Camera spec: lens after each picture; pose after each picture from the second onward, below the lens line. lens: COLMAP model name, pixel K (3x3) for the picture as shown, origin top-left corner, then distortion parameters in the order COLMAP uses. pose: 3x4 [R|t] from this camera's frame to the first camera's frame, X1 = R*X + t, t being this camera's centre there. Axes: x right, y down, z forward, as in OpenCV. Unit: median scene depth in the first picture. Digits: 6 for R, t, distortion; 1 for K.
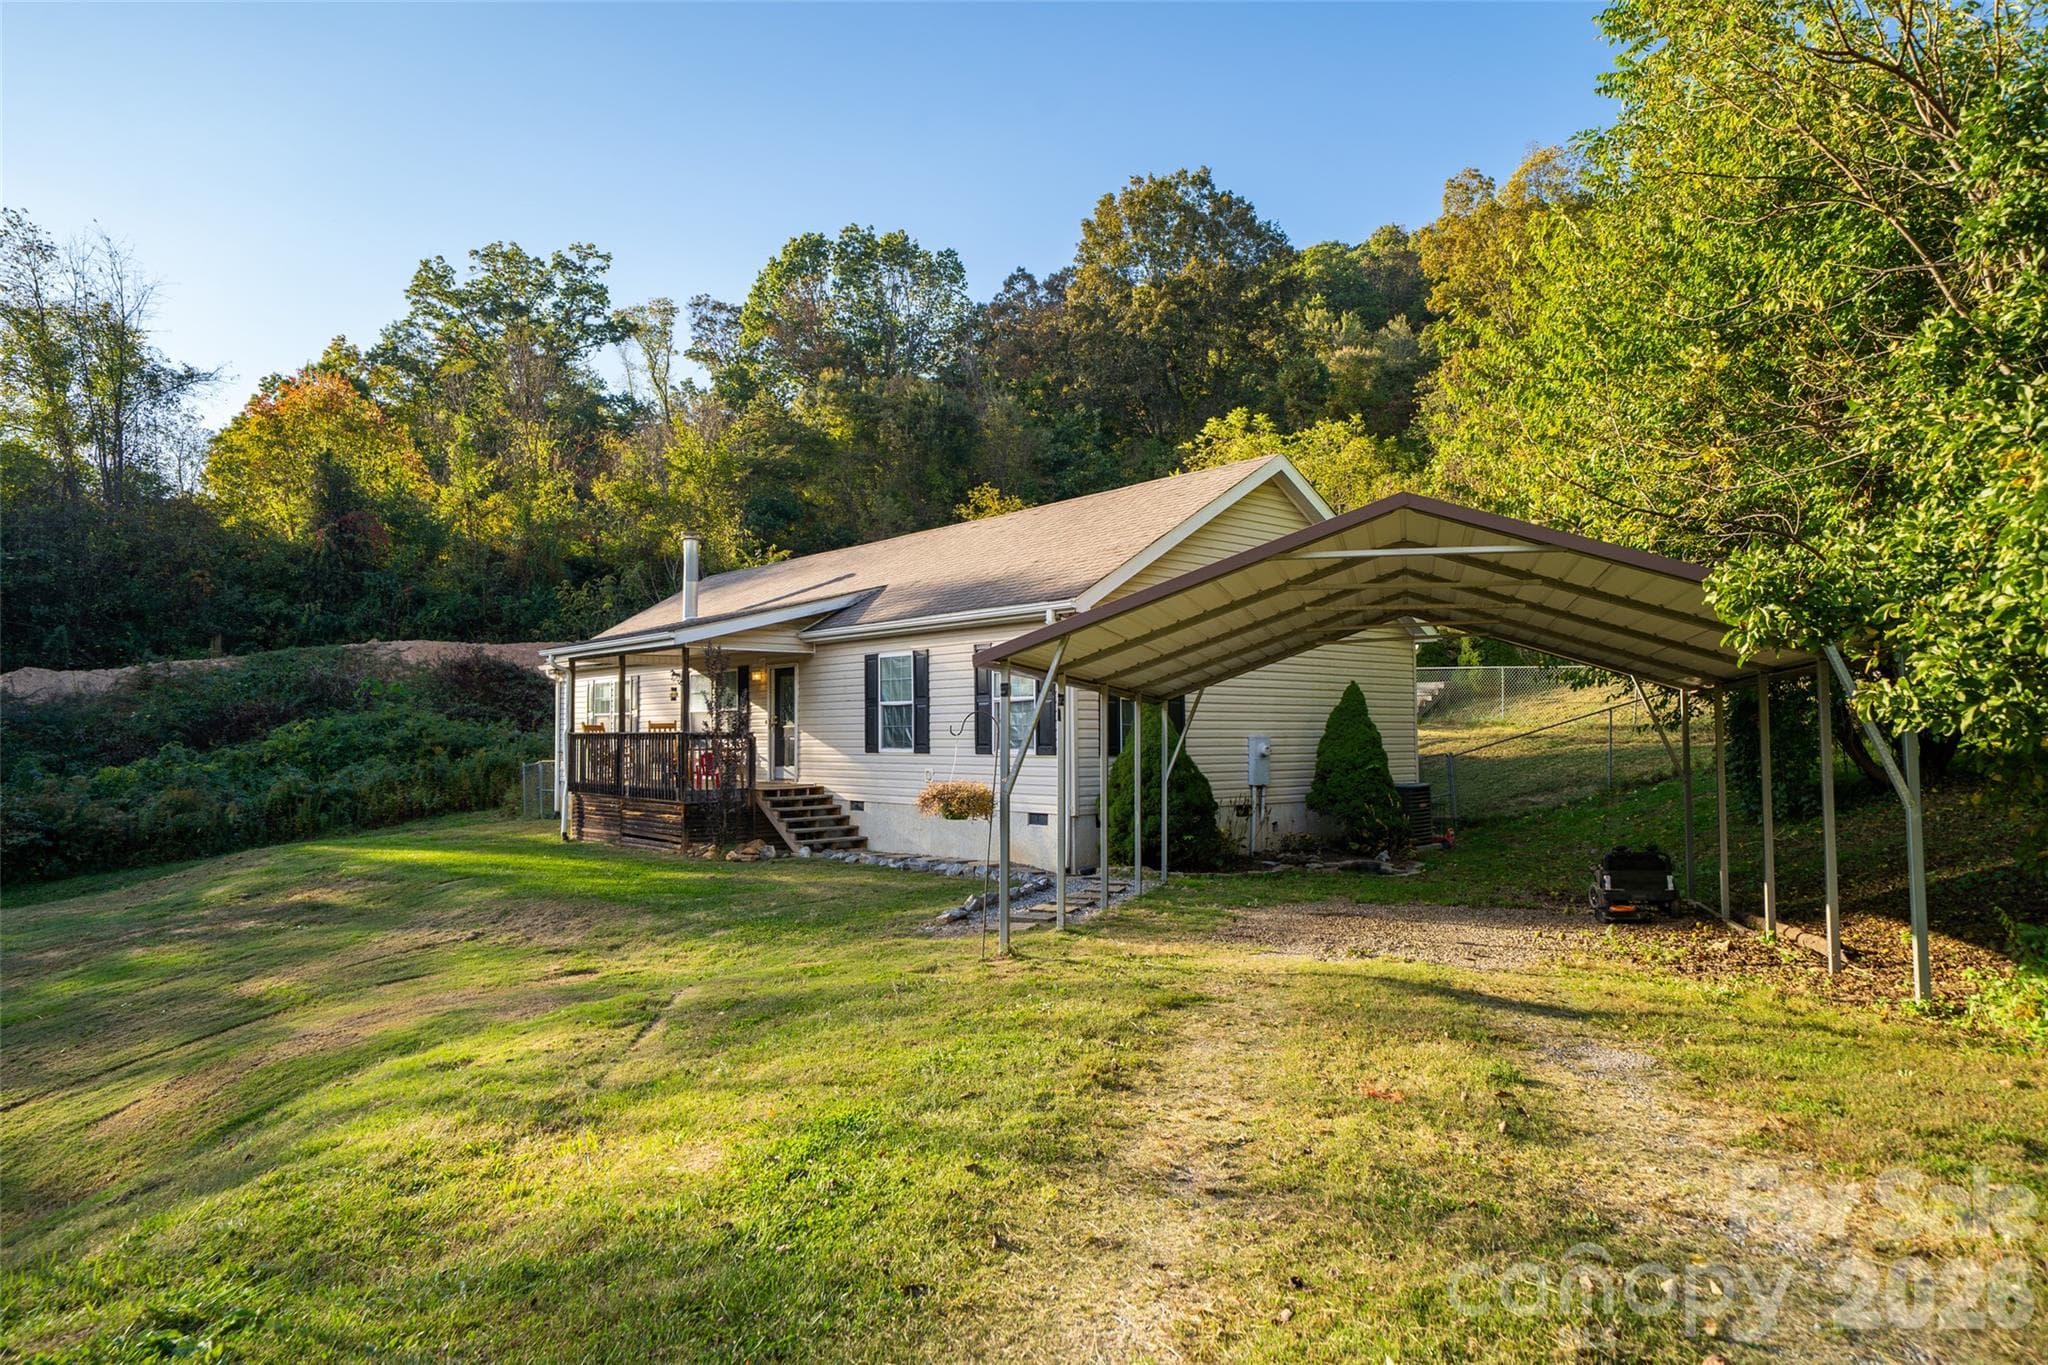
lens RADIAL K [[1236.0, 0, 1024.0], [0, 1236.0, 682.5], [0, 0, 1]] dist [0.036213, 0.003583]
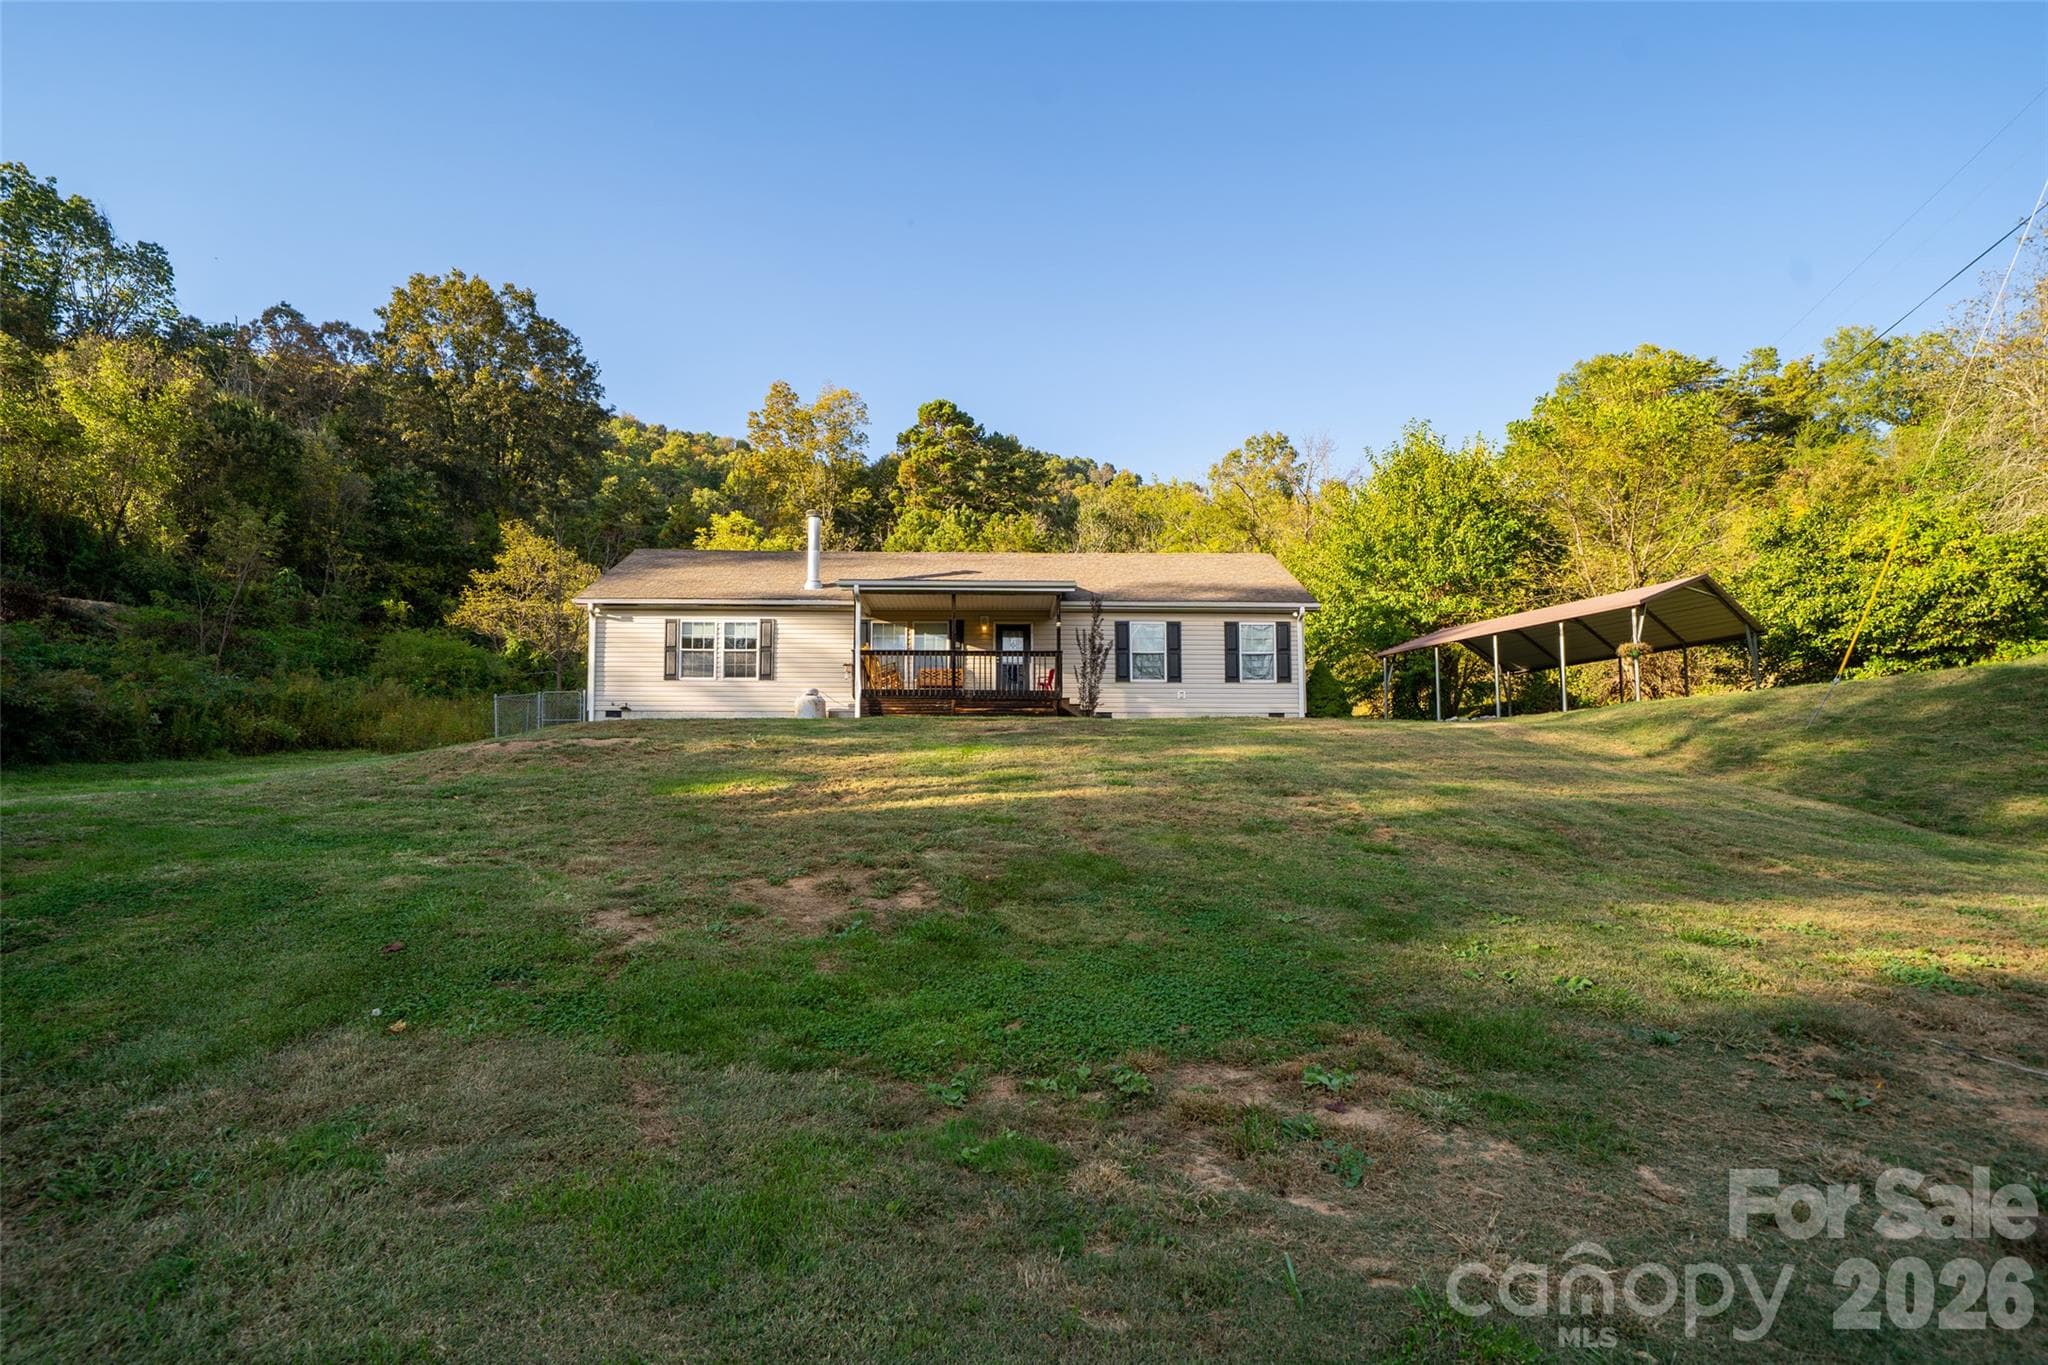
lens RADIAL K [[981.6, 0, 1027.8], [0, 981.6, 817.5], [0, 0, 1]] dist [-0.000470, 0.001625]
pose [[0.642662, 0.015716, 0.765988, -0.341661], [-0.036694, 0.999274, 0.010284, 0.064825], [-0.765270, -0.034717, 0.642772, 0.070897]]
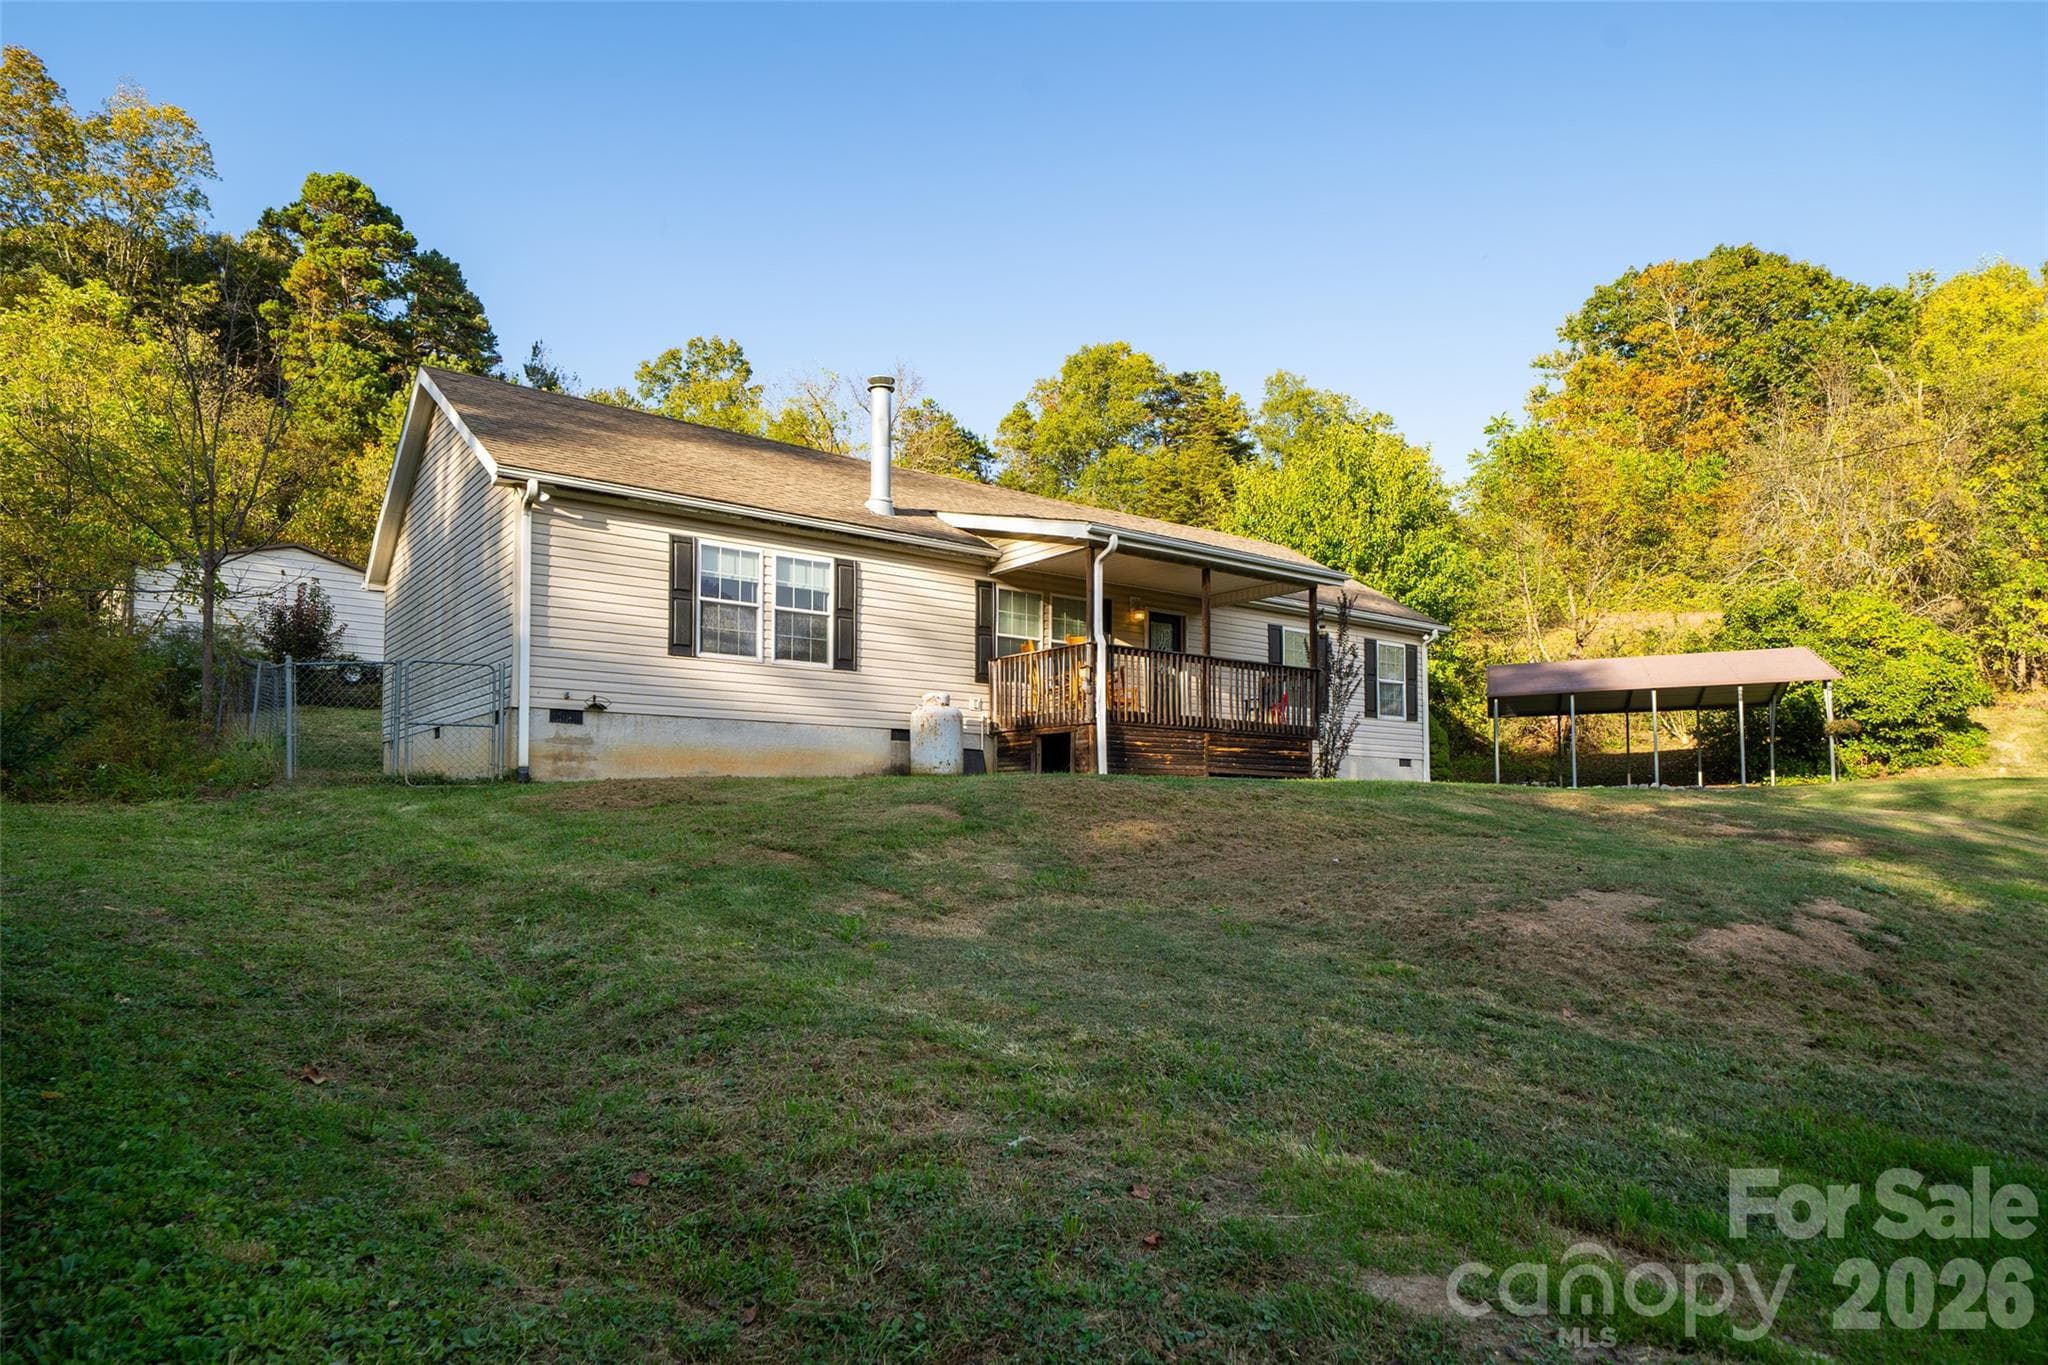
lens RADIAL K [[1208.0, 0, 1034.1], [0, 1208.0, 768.3], [0, 0, 1]] dist [0.011934, -0.002595]
pose [[0.081616, 0.055354, 0.995125, -0.369224], [-0.046310, 0.997589, -0.051692, 0.052186], [-0.995587, -0.041866, 0.083983, 0.326937]]
